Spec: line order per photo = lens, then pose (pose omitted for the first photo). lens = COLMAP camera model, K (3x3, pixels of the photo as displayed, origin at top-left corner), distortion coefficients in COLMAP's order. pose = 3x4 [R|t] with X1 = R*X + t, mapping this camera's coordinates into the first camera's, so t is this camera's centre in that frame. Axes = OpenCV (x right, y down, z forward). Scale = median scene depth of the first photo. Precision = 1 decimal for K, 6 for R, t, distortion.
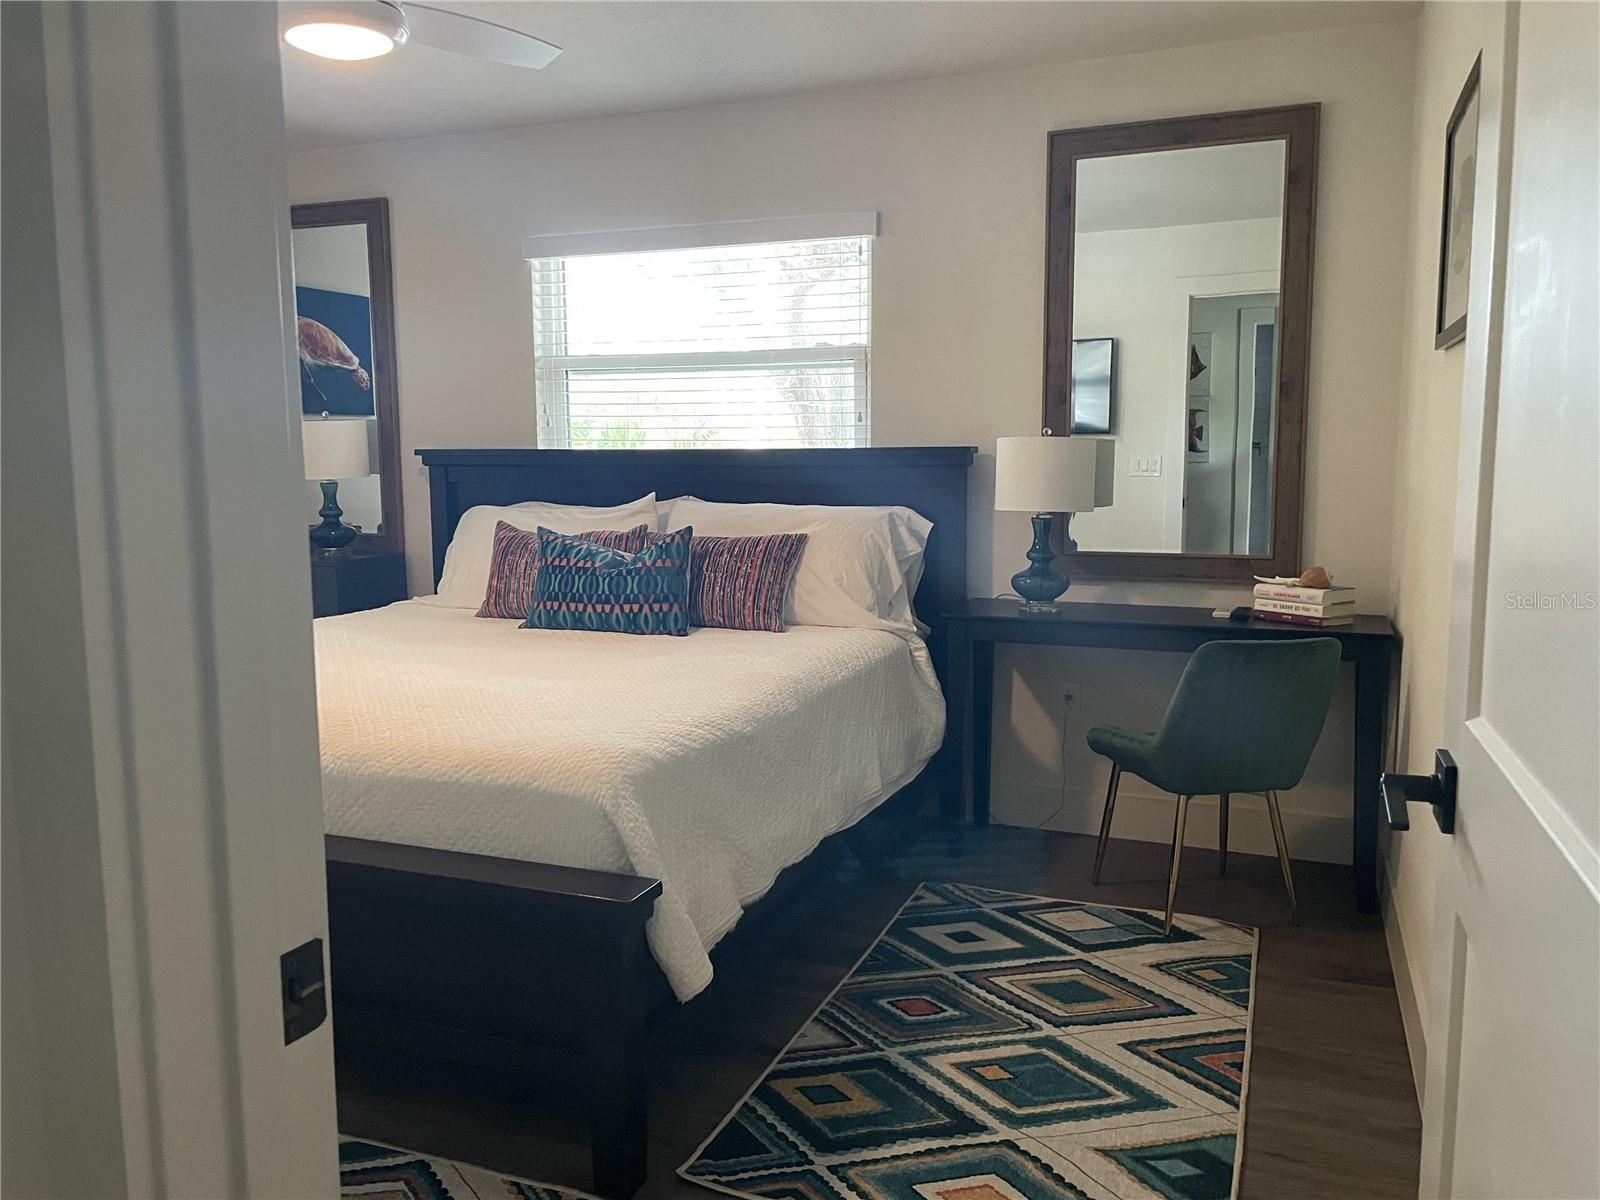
lens RADIAL K [[1230.5, 0, 800.0], [0, 1230.5, 600.0], [0, 0, 1]] dist [0.000817, -0.000101]
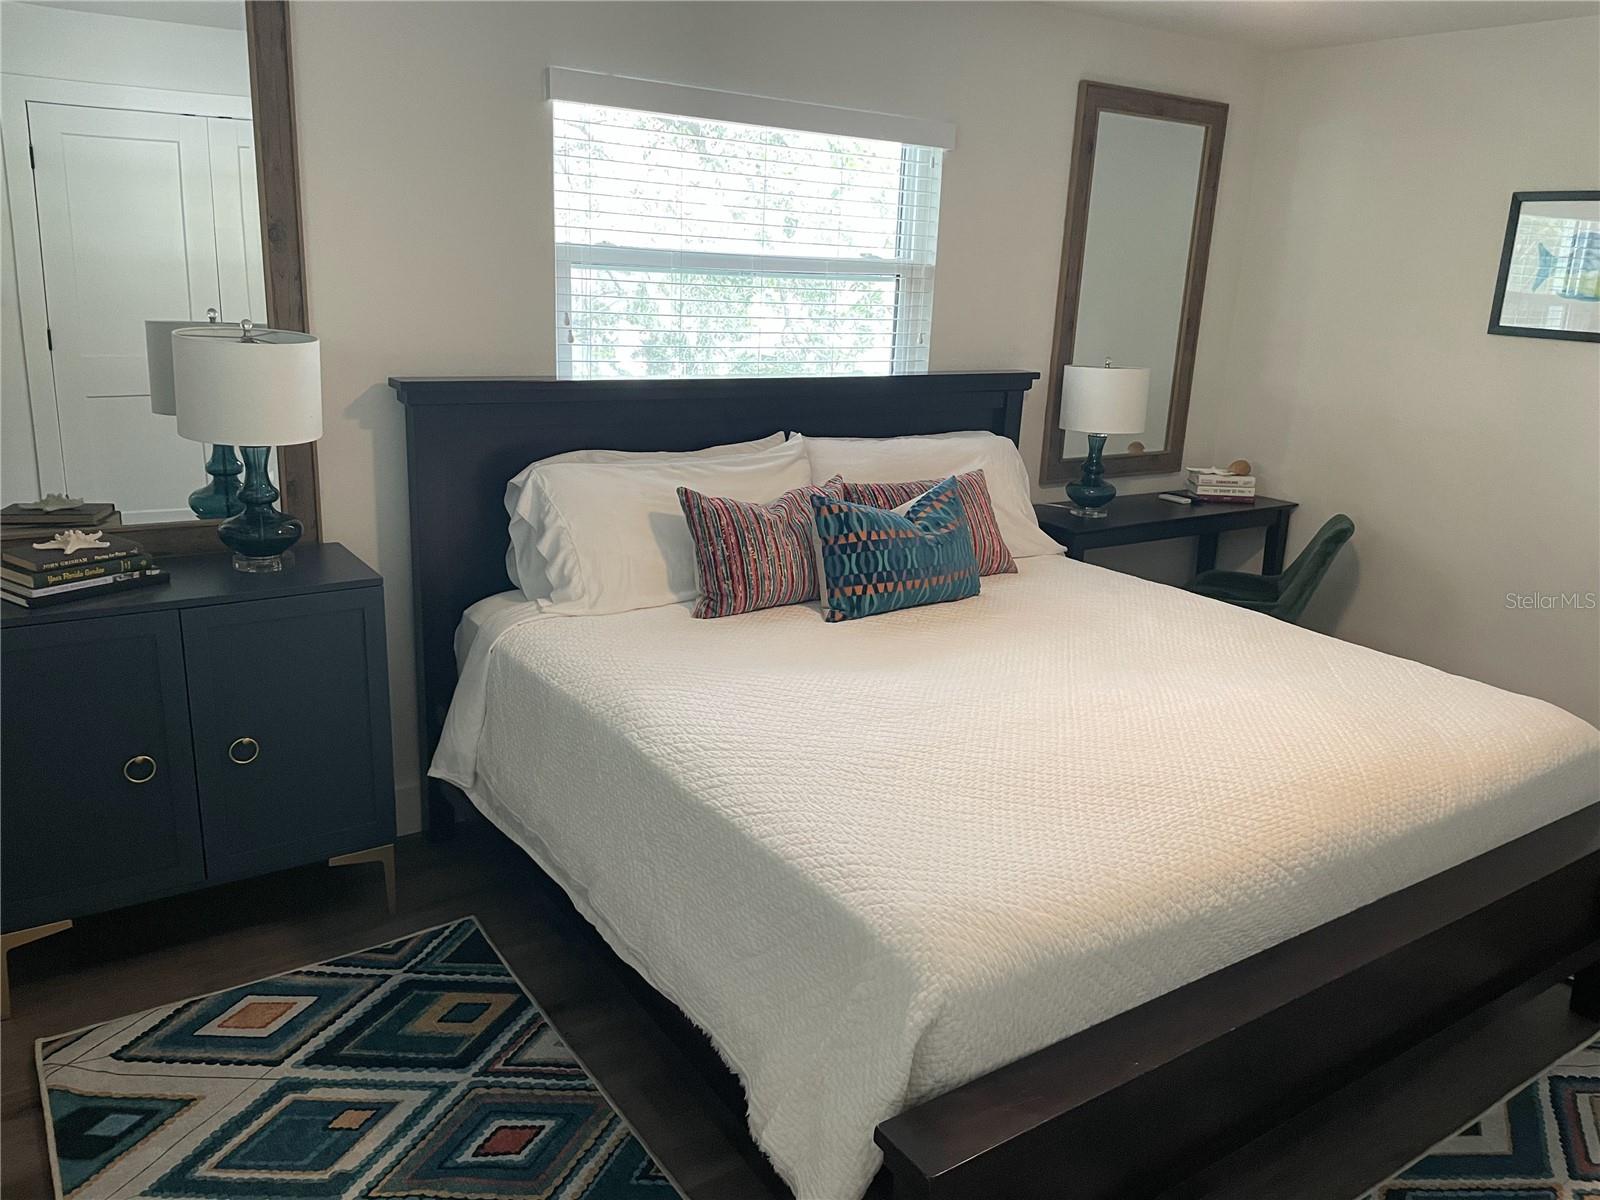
lens RADIAL K [[1247.4, 0, 800.0], [0, 1247.4, 600.0], [0, 0, 1]] dist [-0.069905, -0.002887]
pose [[-0.553528, 0.210080, -0.805899, 0.634075], [-0.172311, 0.917836, 0.357611, -0.342685], [0.814810, 0.336813, -0.471849, 1.621100]]
